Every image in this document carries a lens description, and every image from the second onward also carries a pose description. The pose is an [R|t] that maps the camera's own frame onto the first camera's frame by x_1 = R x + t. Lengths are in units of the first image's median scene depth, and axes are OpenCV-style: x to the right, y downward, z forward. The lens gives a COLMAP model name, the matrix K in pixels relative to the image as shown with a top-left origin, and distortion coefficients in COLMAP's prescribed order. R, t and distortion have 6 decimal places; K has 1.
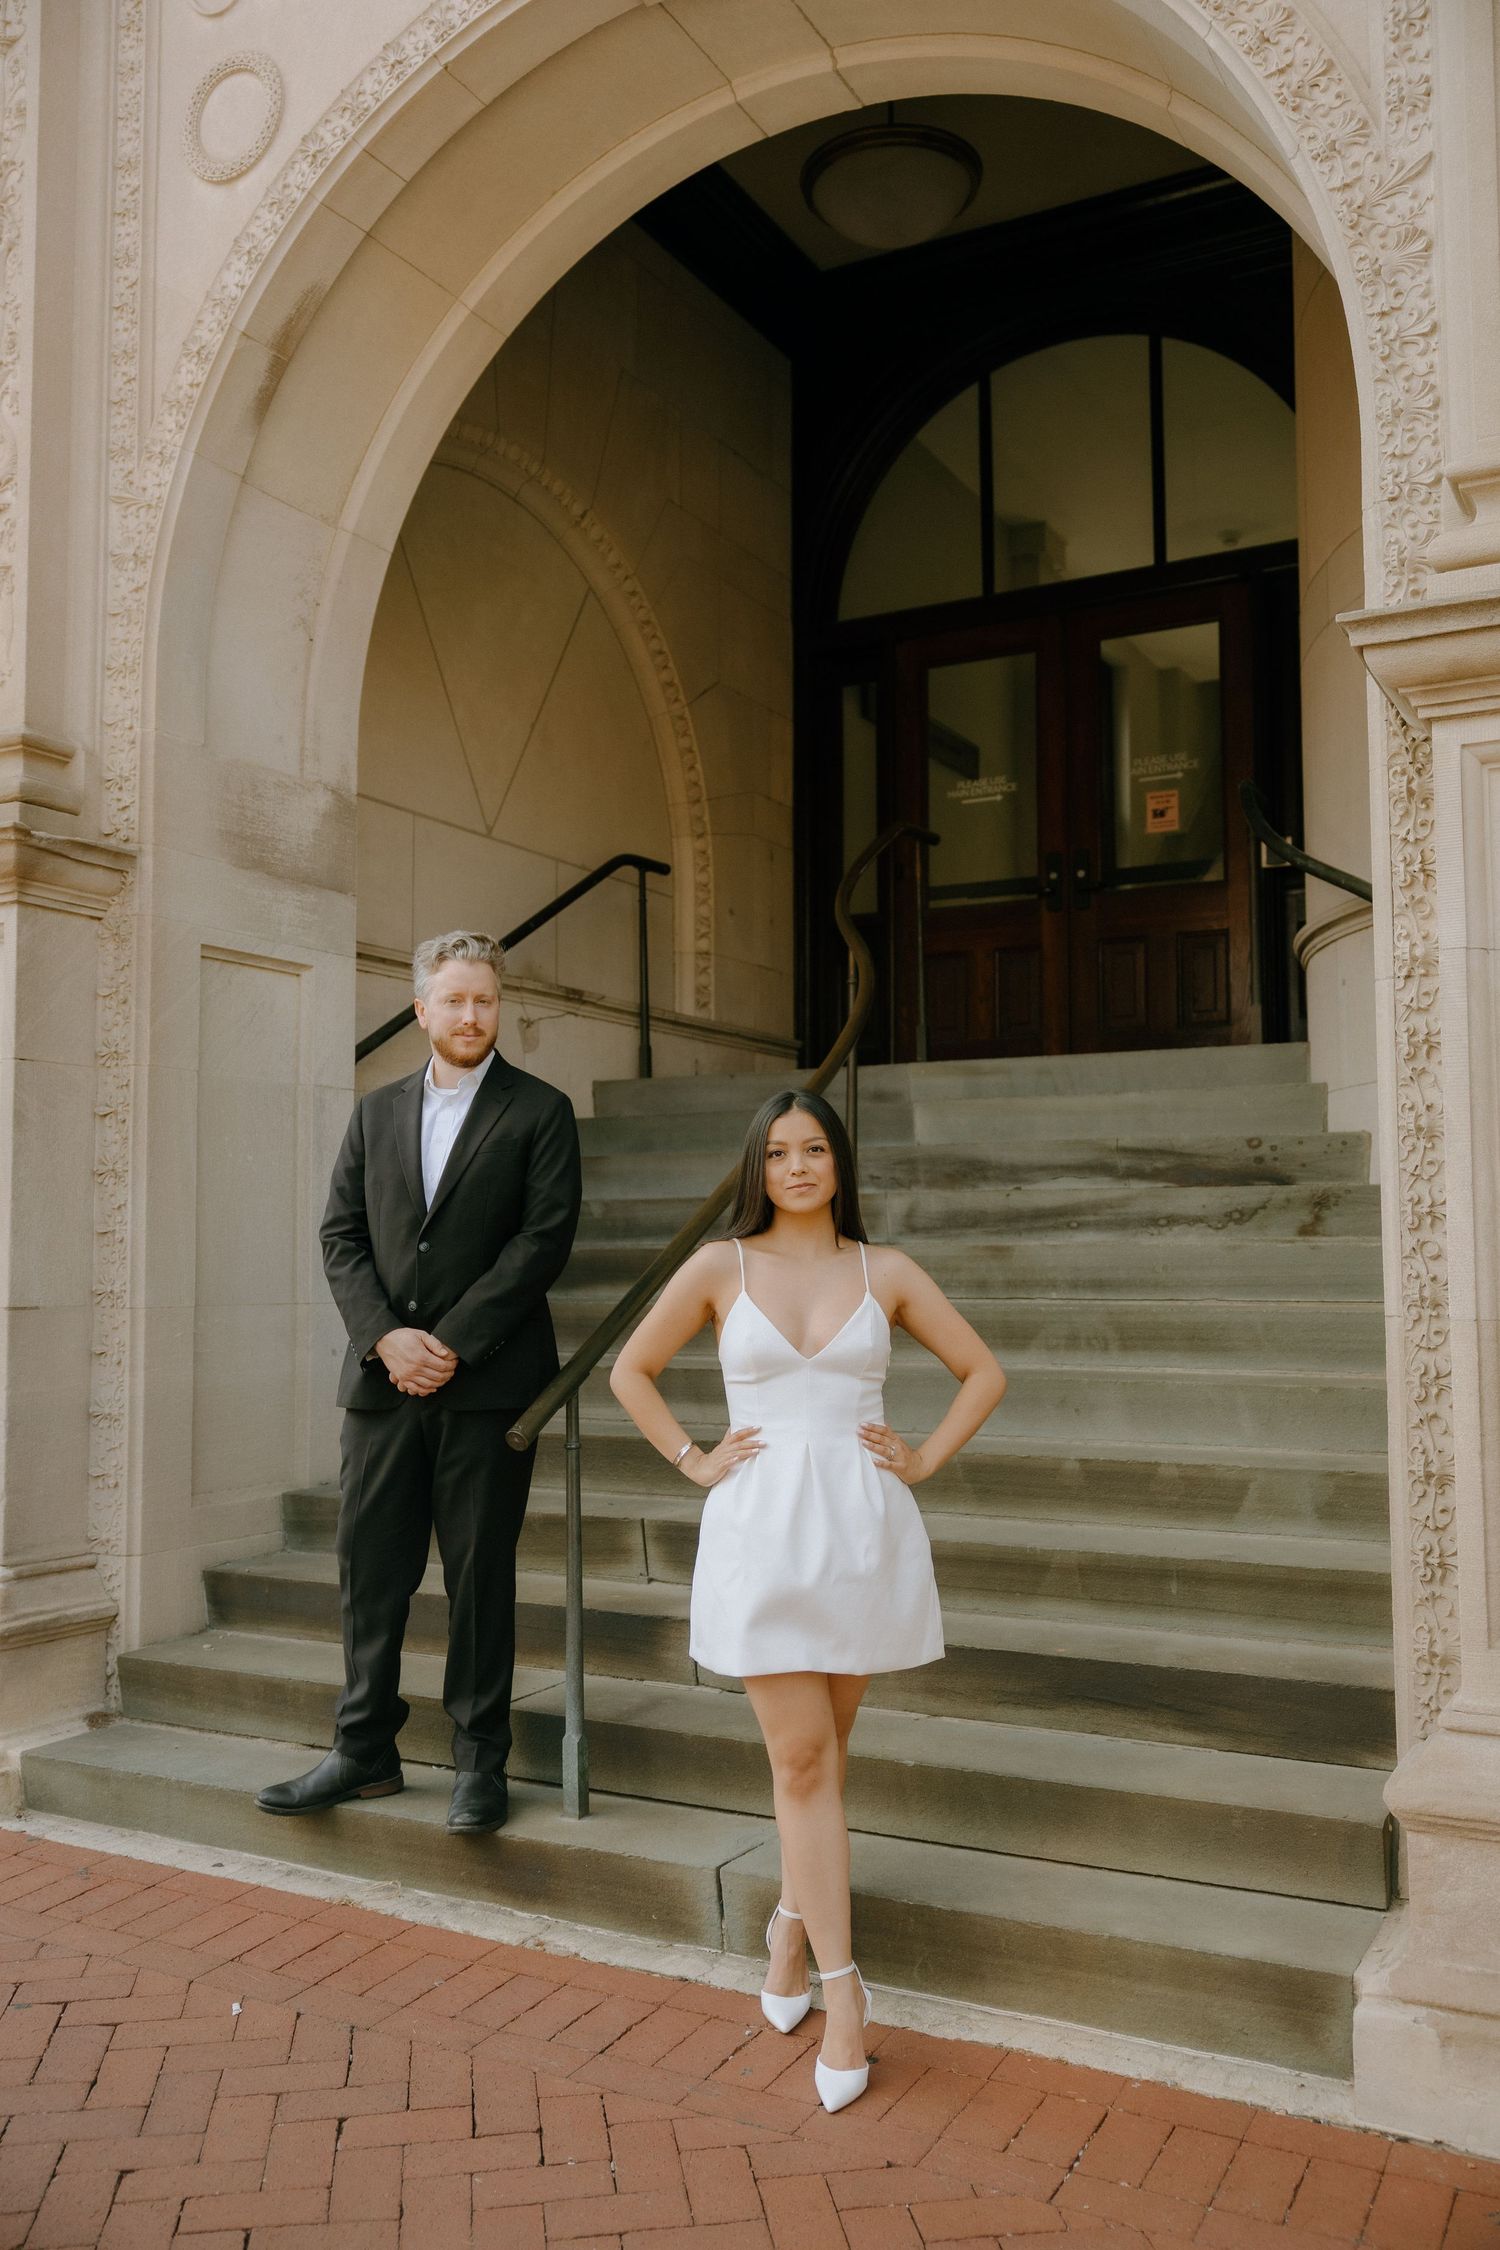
lens RADIAL K [[1990.8, 0, 731.3], [0, 1990.8, 1128.8], [0, 0, 1]] dist [-0.022615, 0.023742]
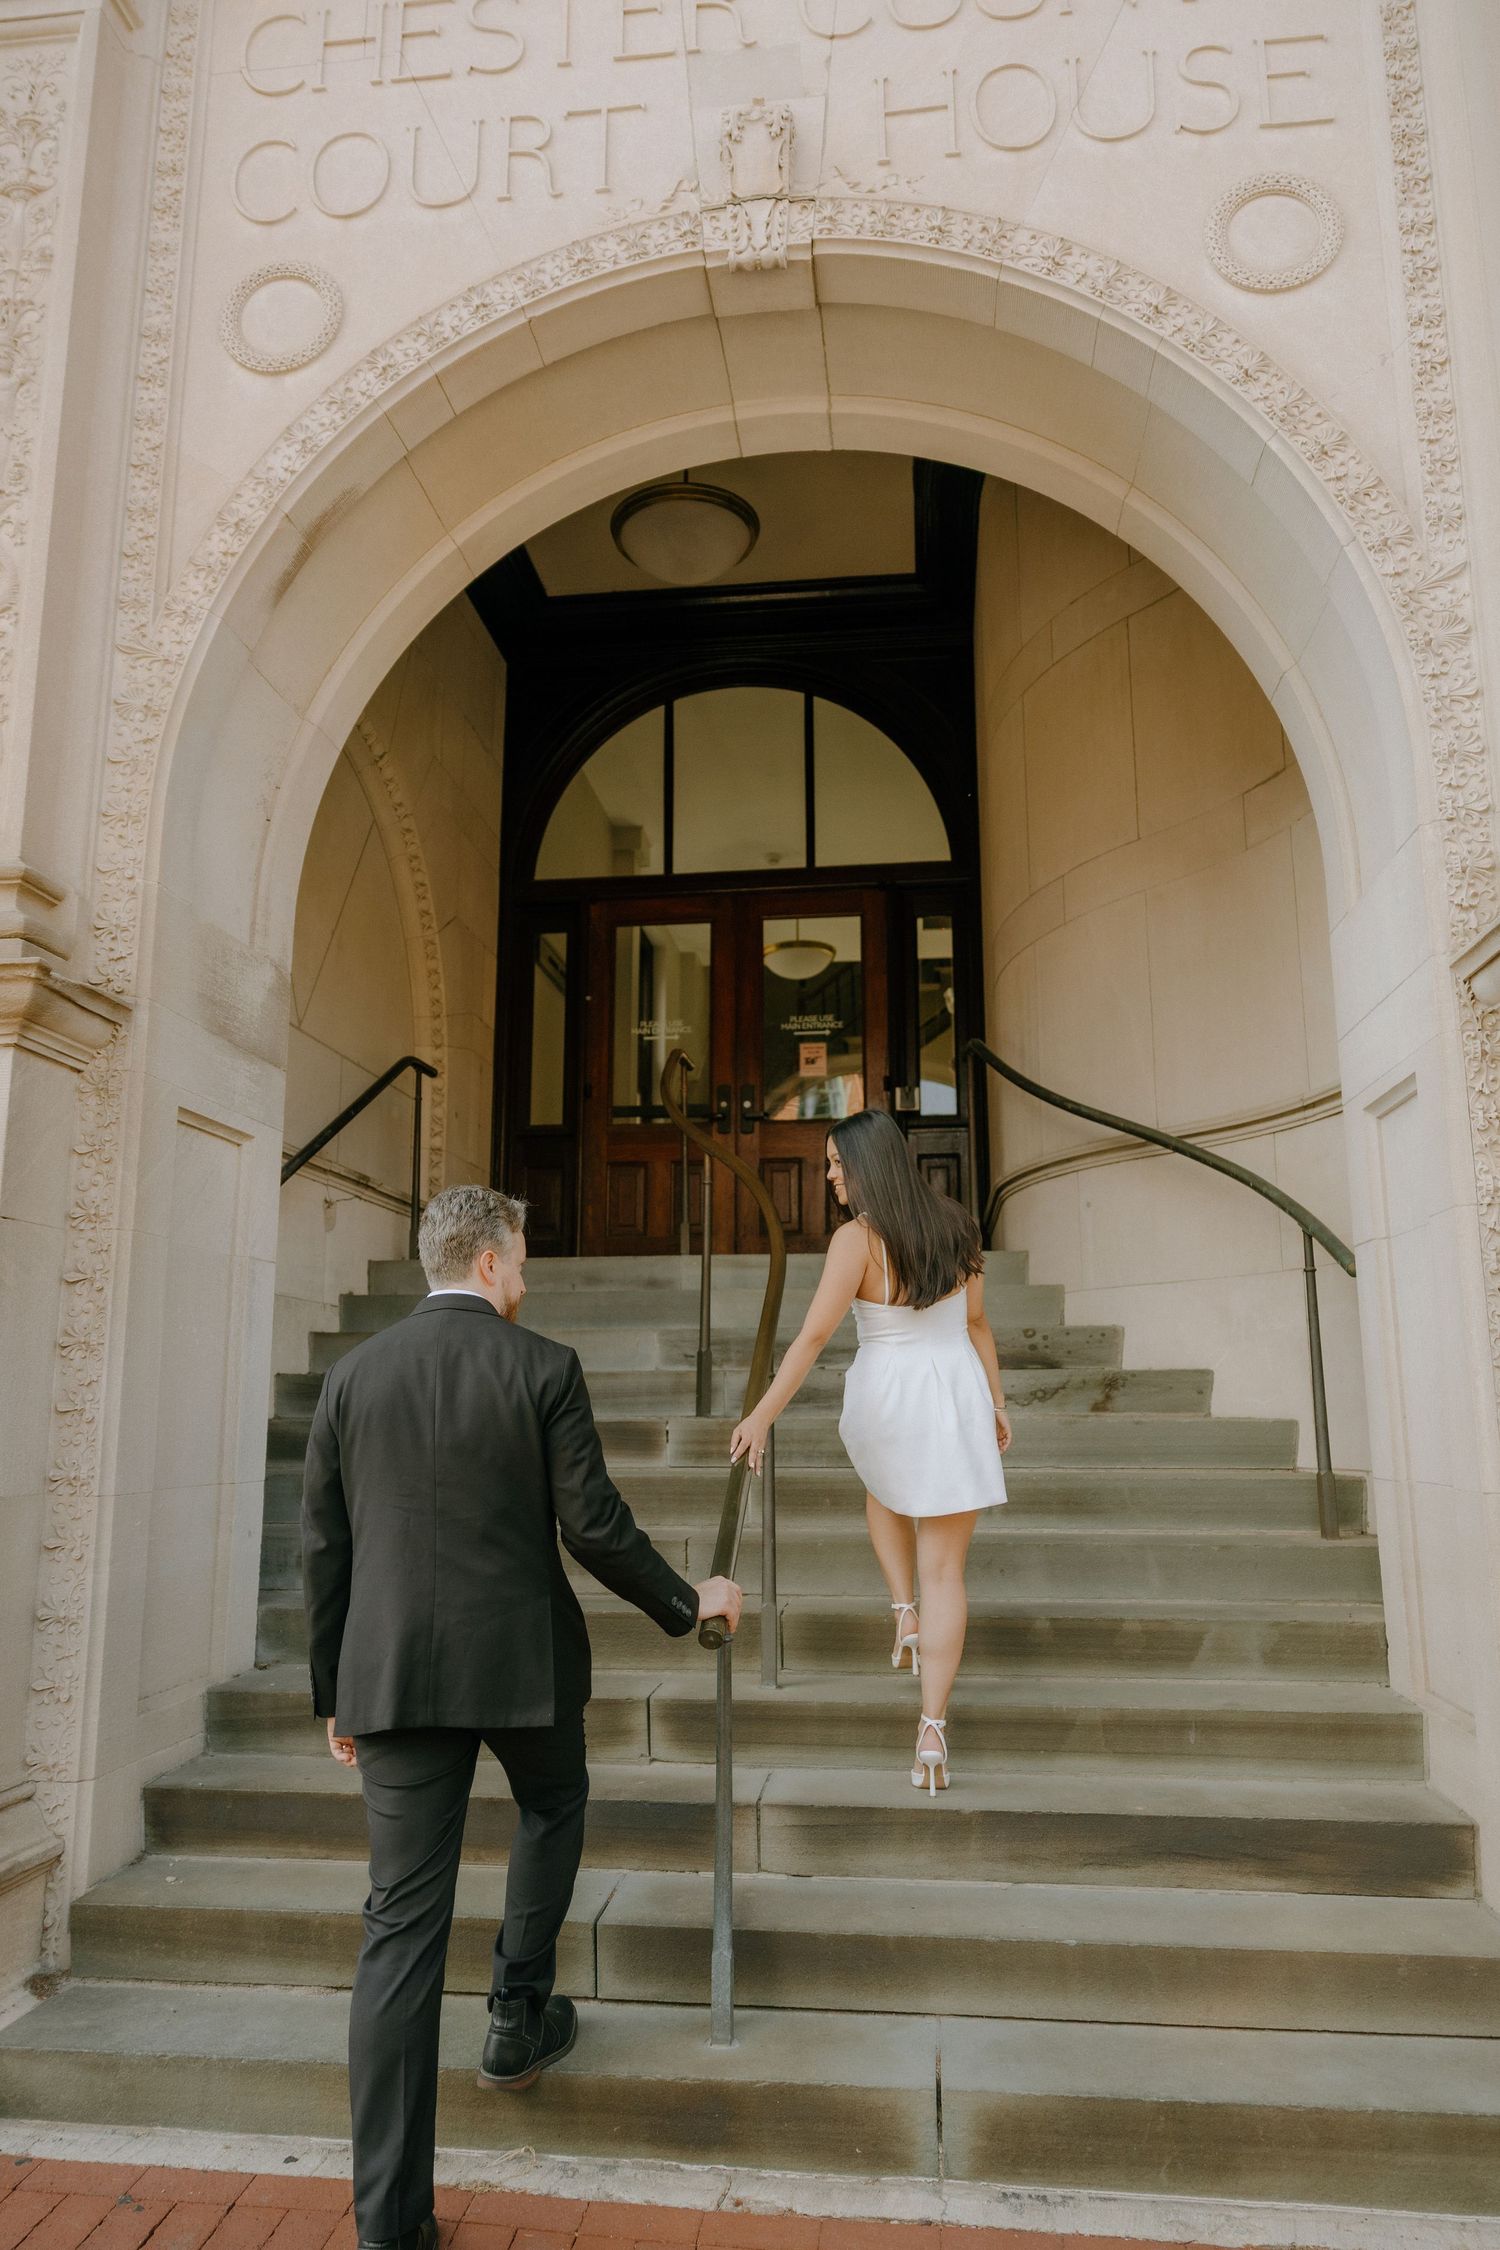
lens RADIAL K [[1549.3, 0, 781.4], [0, 1549.3, 1113.8], [0, 0, 1]] dist [-0.006650, 0.003010]
pose [[0.924279, 0.071737, 0.374915, -0.292195], [-0.024562, 0.991323, -0.129130, 0.000437], [-0.380925, 0.110144, 0.918022, 0.210216]]
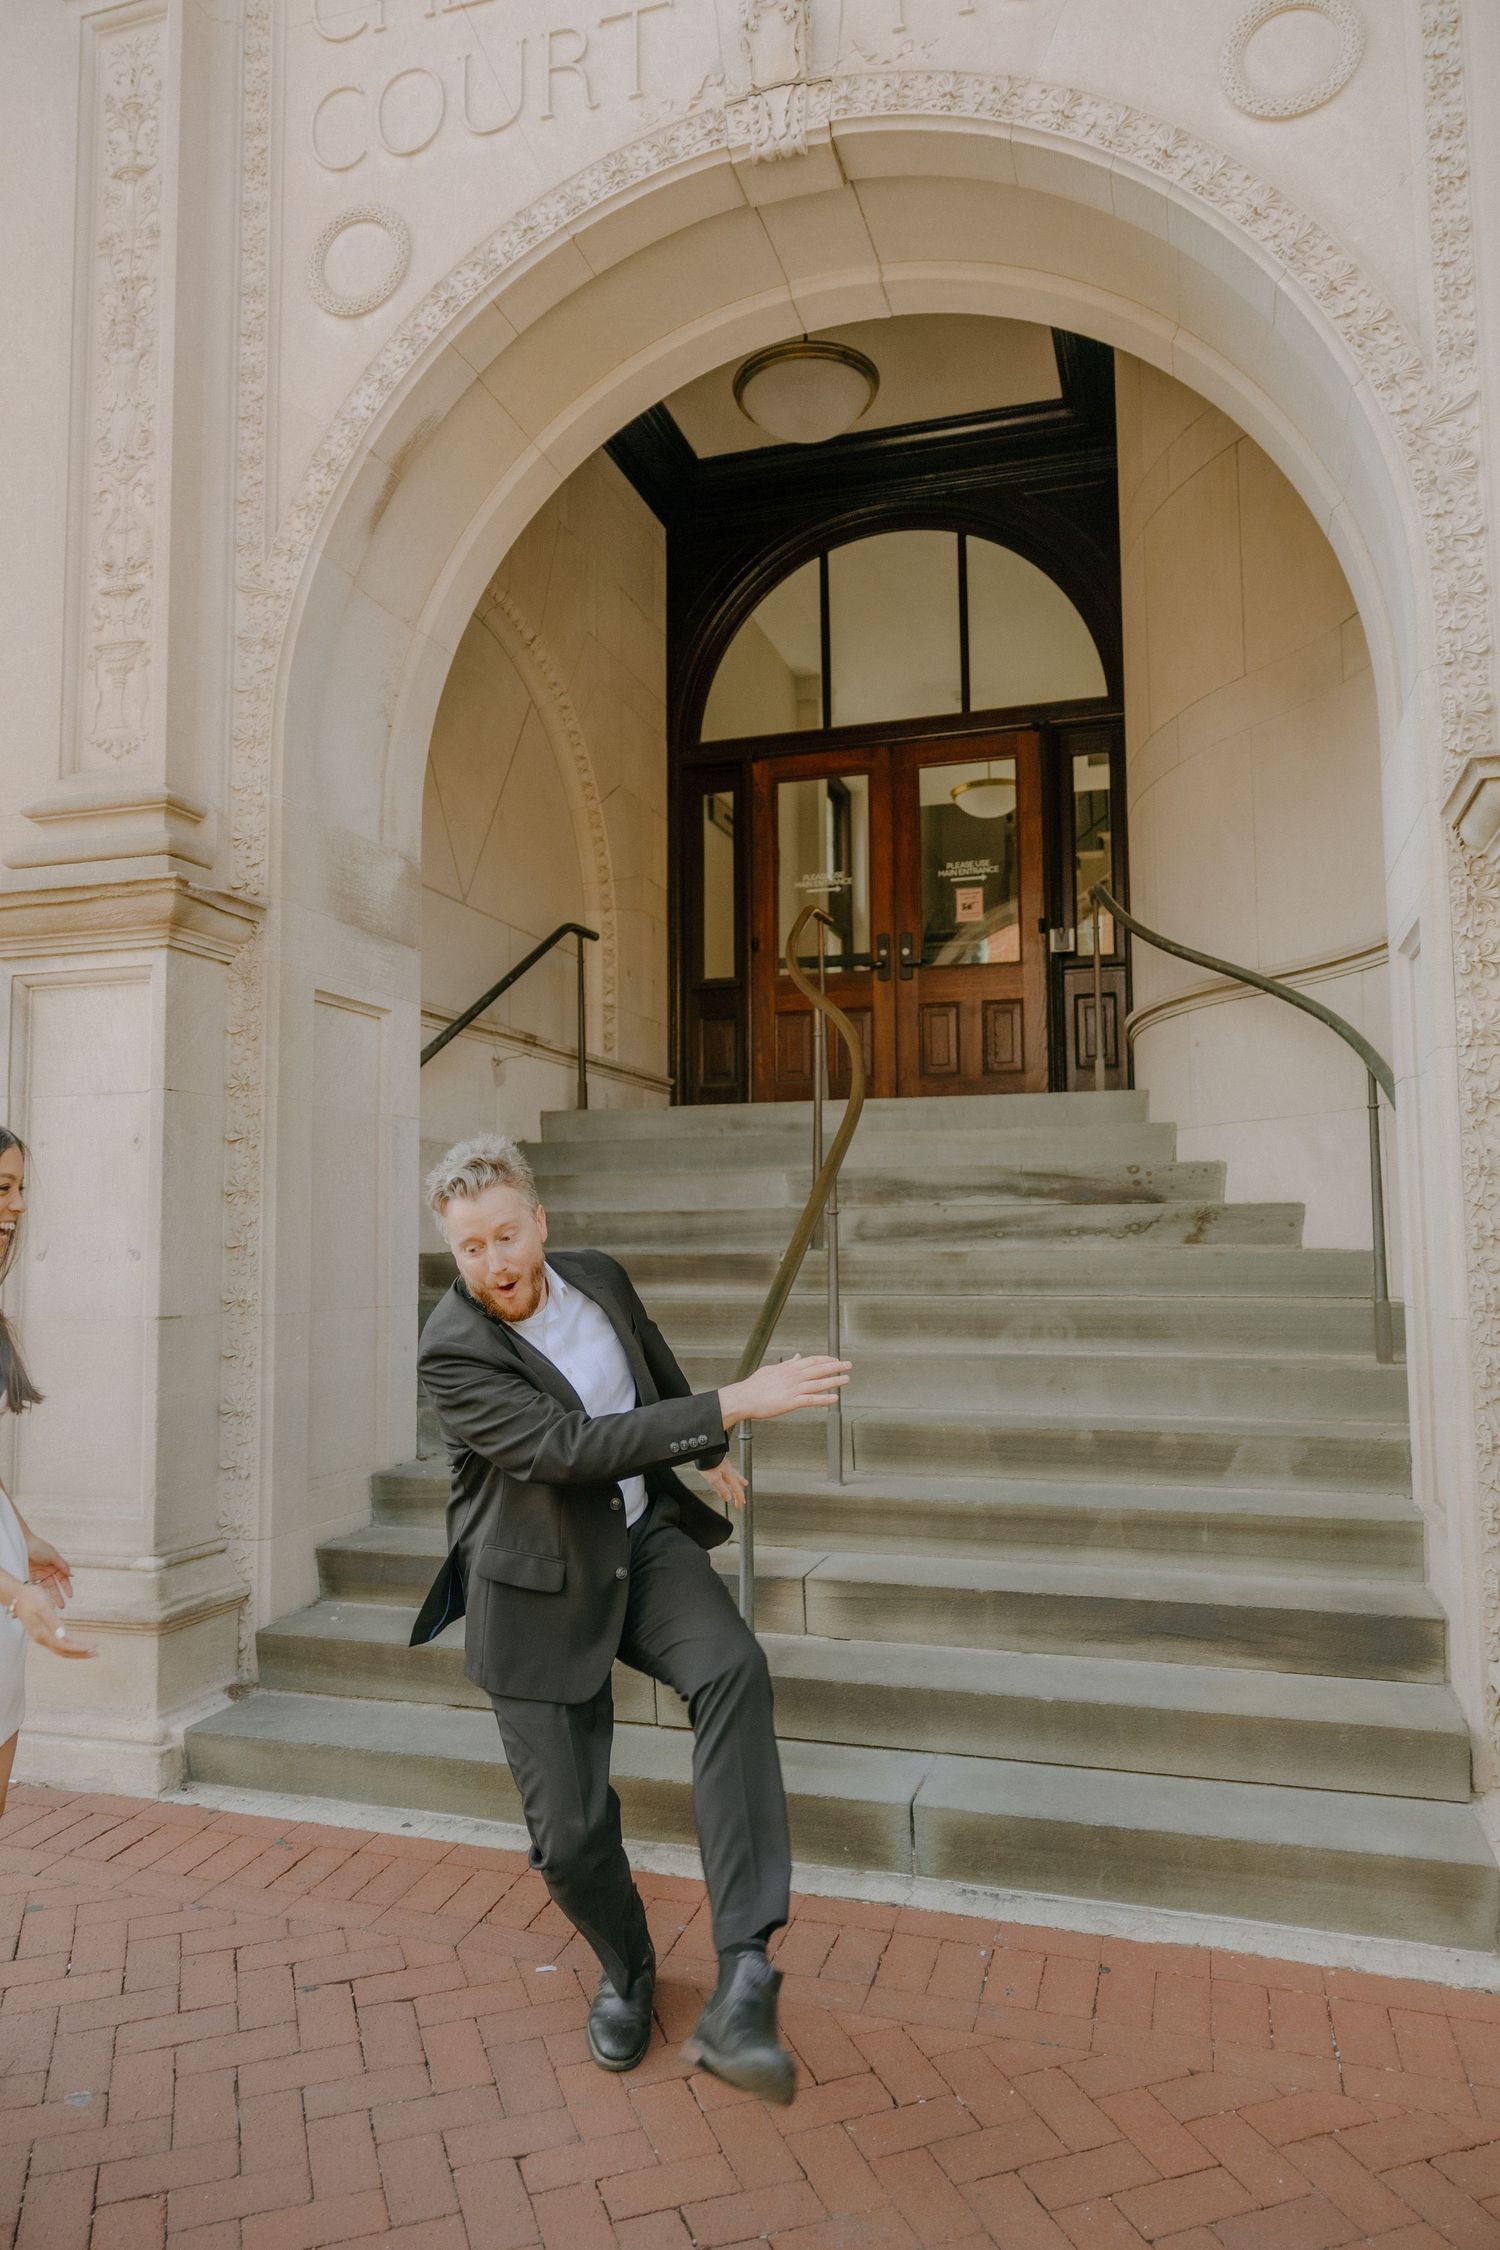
lens RADIAL K [[1551.2, 0, 750.0], [0, 1551.2, 1125.0], [0, 0, 1]] dist [-0.003556, 0.000142]
pose [[0.980128, 0.011767, 0.198014, -0.208341], [-0.009333, 0.999869, -0.013220, -0.006972], [-0.198144, 0.011109, 0.980110, 0.096151]]
